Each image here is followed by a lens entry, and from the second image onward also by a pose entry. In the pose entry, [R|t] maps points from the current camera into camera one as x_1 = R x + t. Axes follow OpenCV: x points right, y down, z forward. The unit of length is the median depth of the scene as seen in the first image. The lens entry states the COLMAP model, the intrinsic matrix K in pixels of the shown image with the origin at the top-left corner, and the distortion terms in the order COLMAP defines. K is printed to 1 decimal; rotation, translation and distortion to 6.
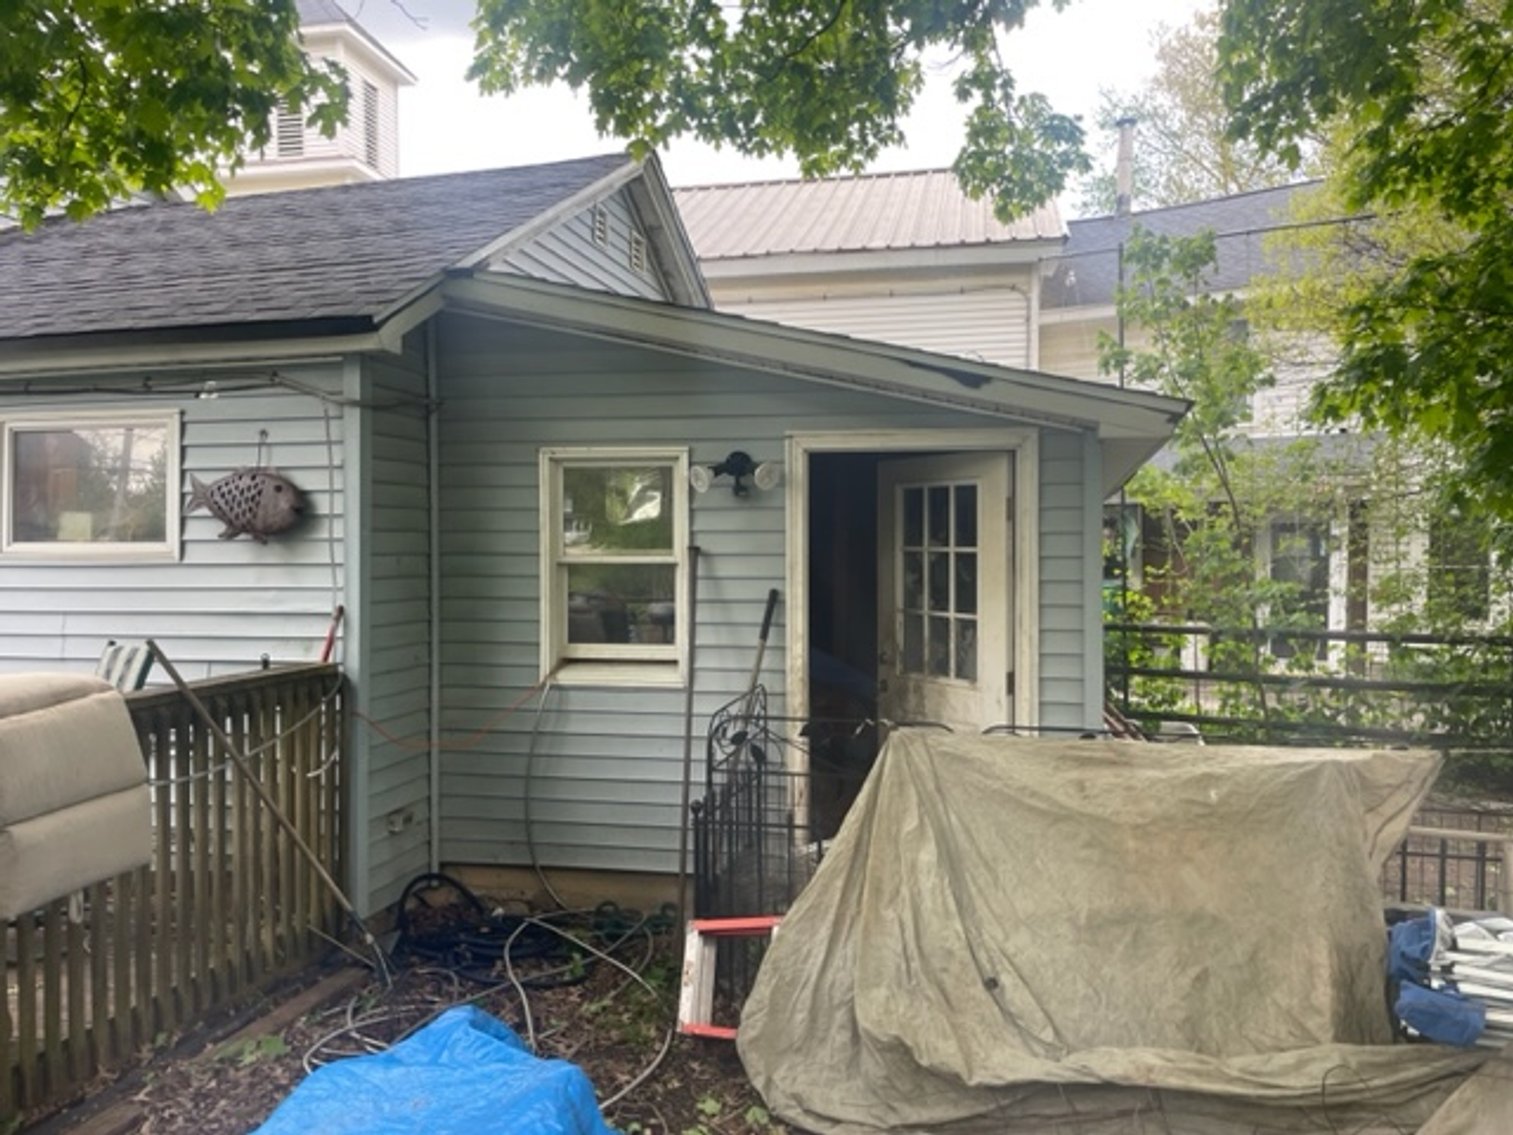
lens RADIAL K [[1134.9, 0, 760.7], [0, 1134.9, 570.1], [0, 0, 1]] dist [0.094854, -0.117283]
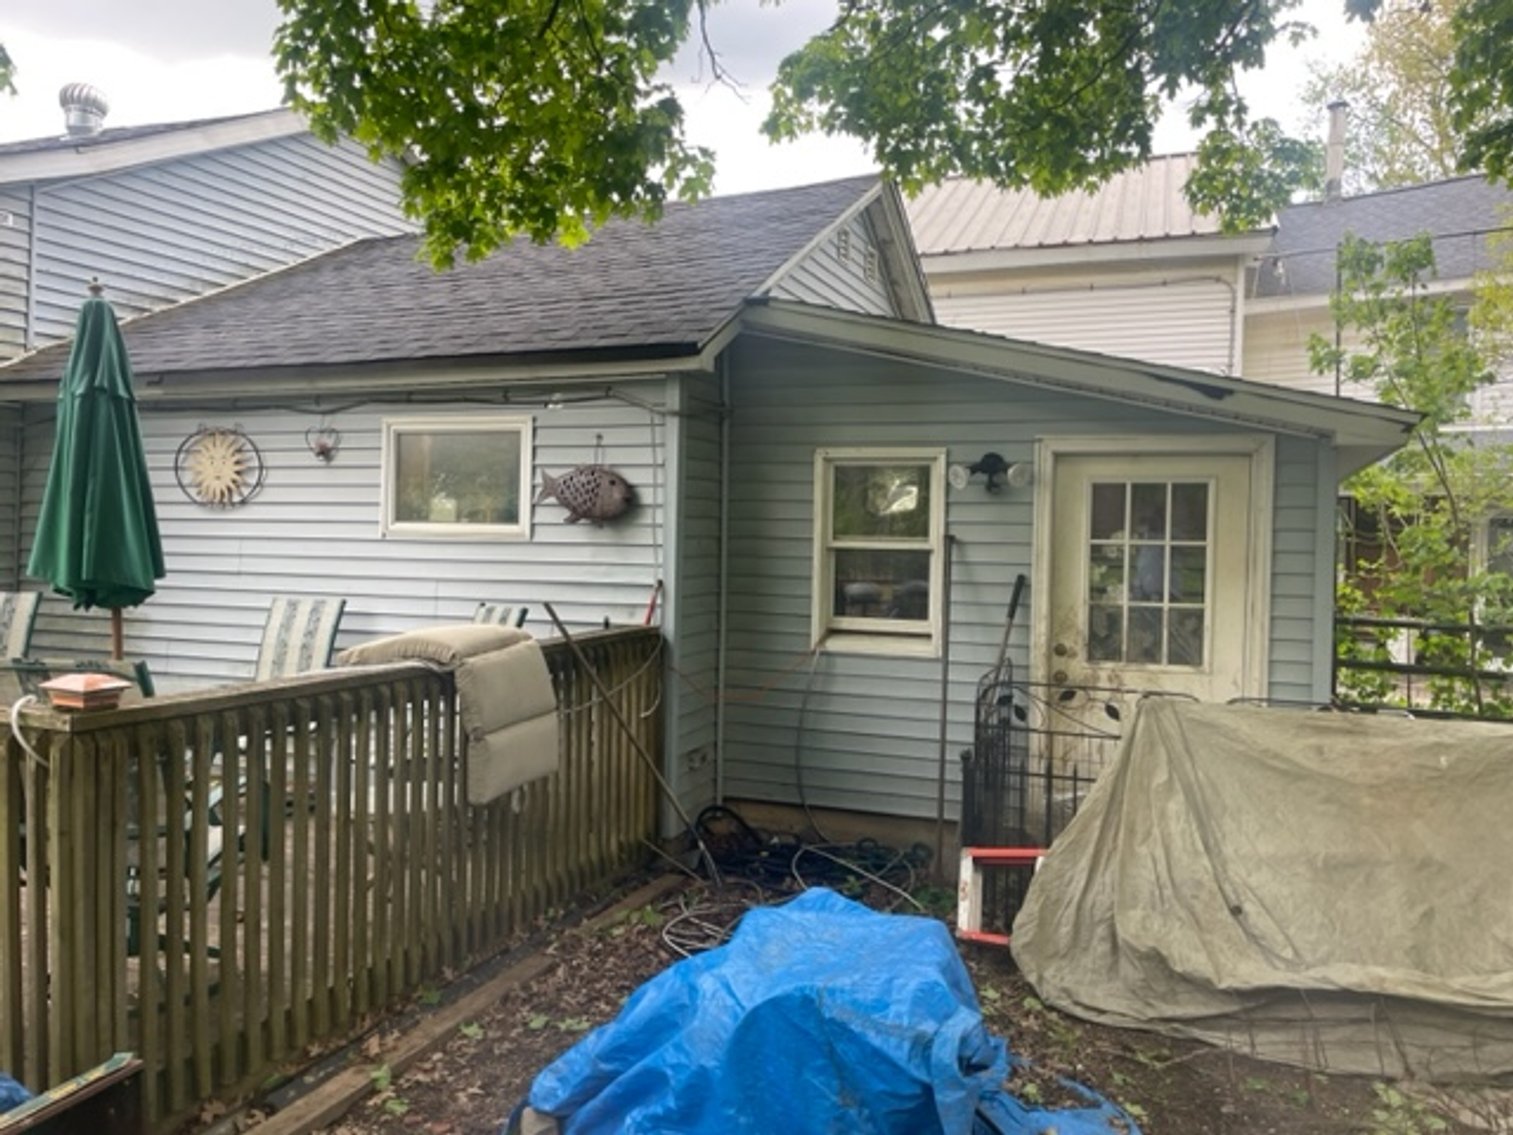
lens RADIAL K [[1134.9, 0, 757.5], [0, 1134.9, 567.5], [0, 0, 1]] dist [0.094854, -0.117283]
pose [[0.990128, 0.023104, -0.138249, -0.095117], [-0.021359, 0.999673, 0.014092, -0.000697], [0.138529, -0.011000, 0.990297, -0.175670]]
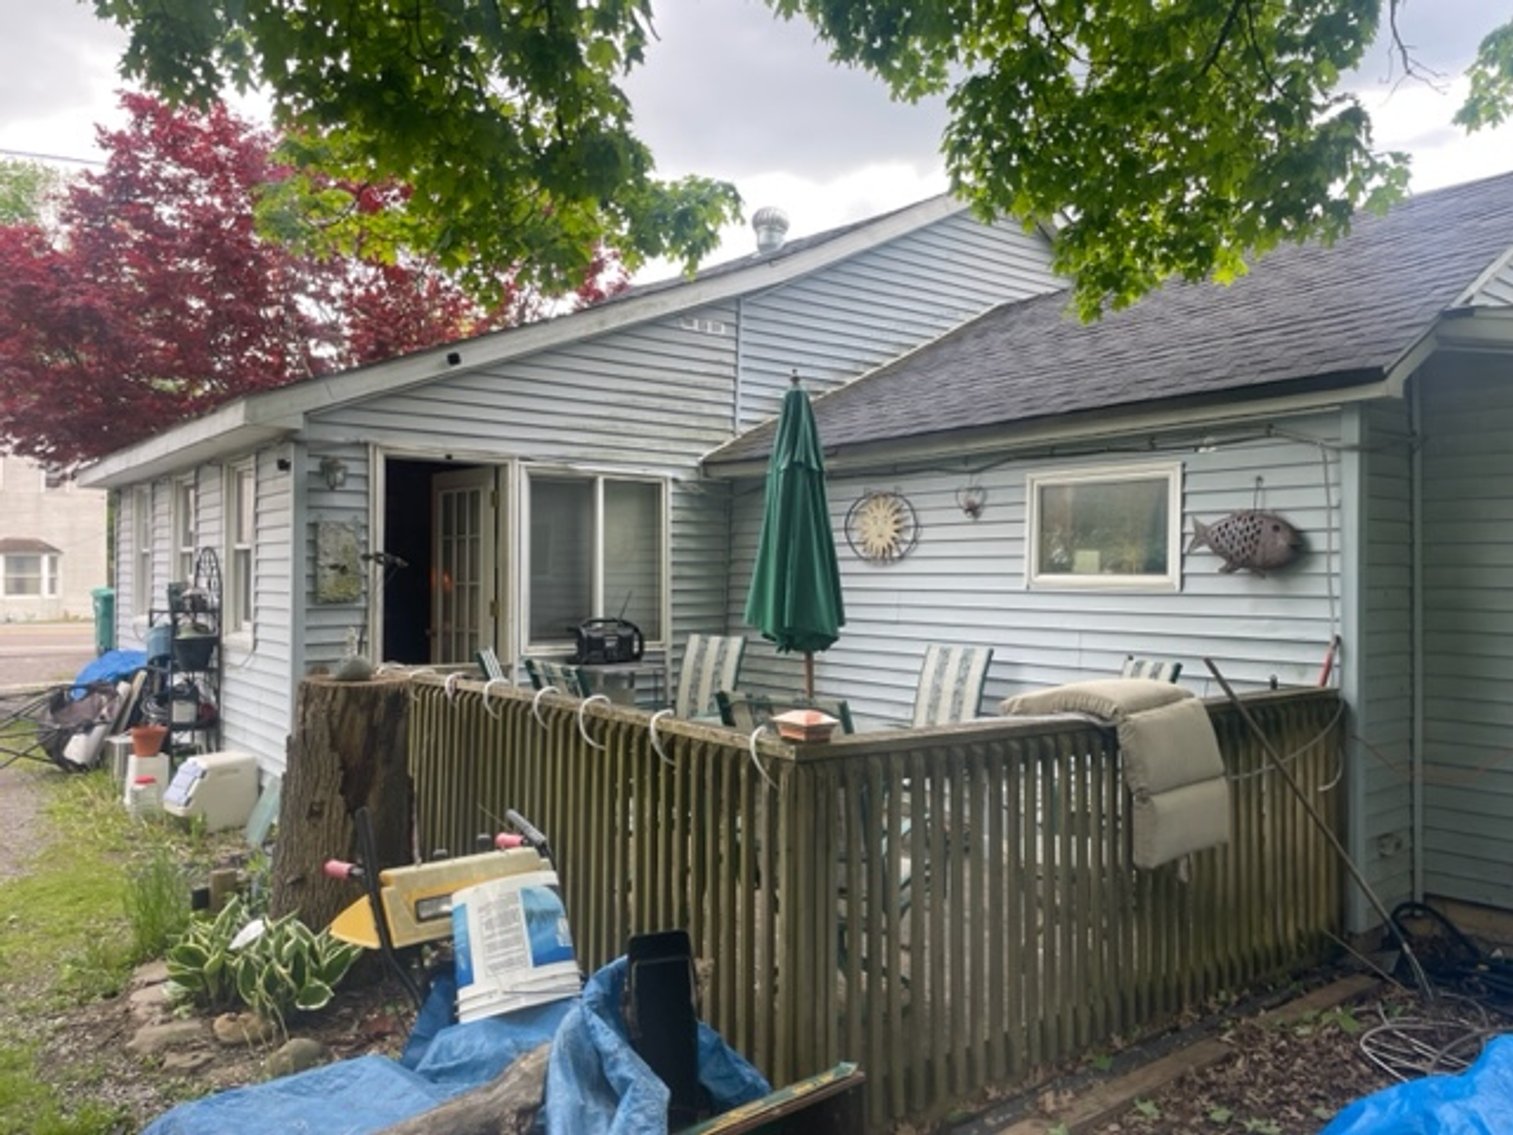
lens RADIAL K [[1134.9, 0, 762.6], [0, 1134.9, 553.9], [0, 0, 1]] dist [0.094854, -0.117283]
pose [[0.790517, -0.003639, -0.612430, -0.125838], [-0.018836, 0.999365, -0.030252, -0.002419], [0.612151, 0.035450, 0.789946, -0.187522]]
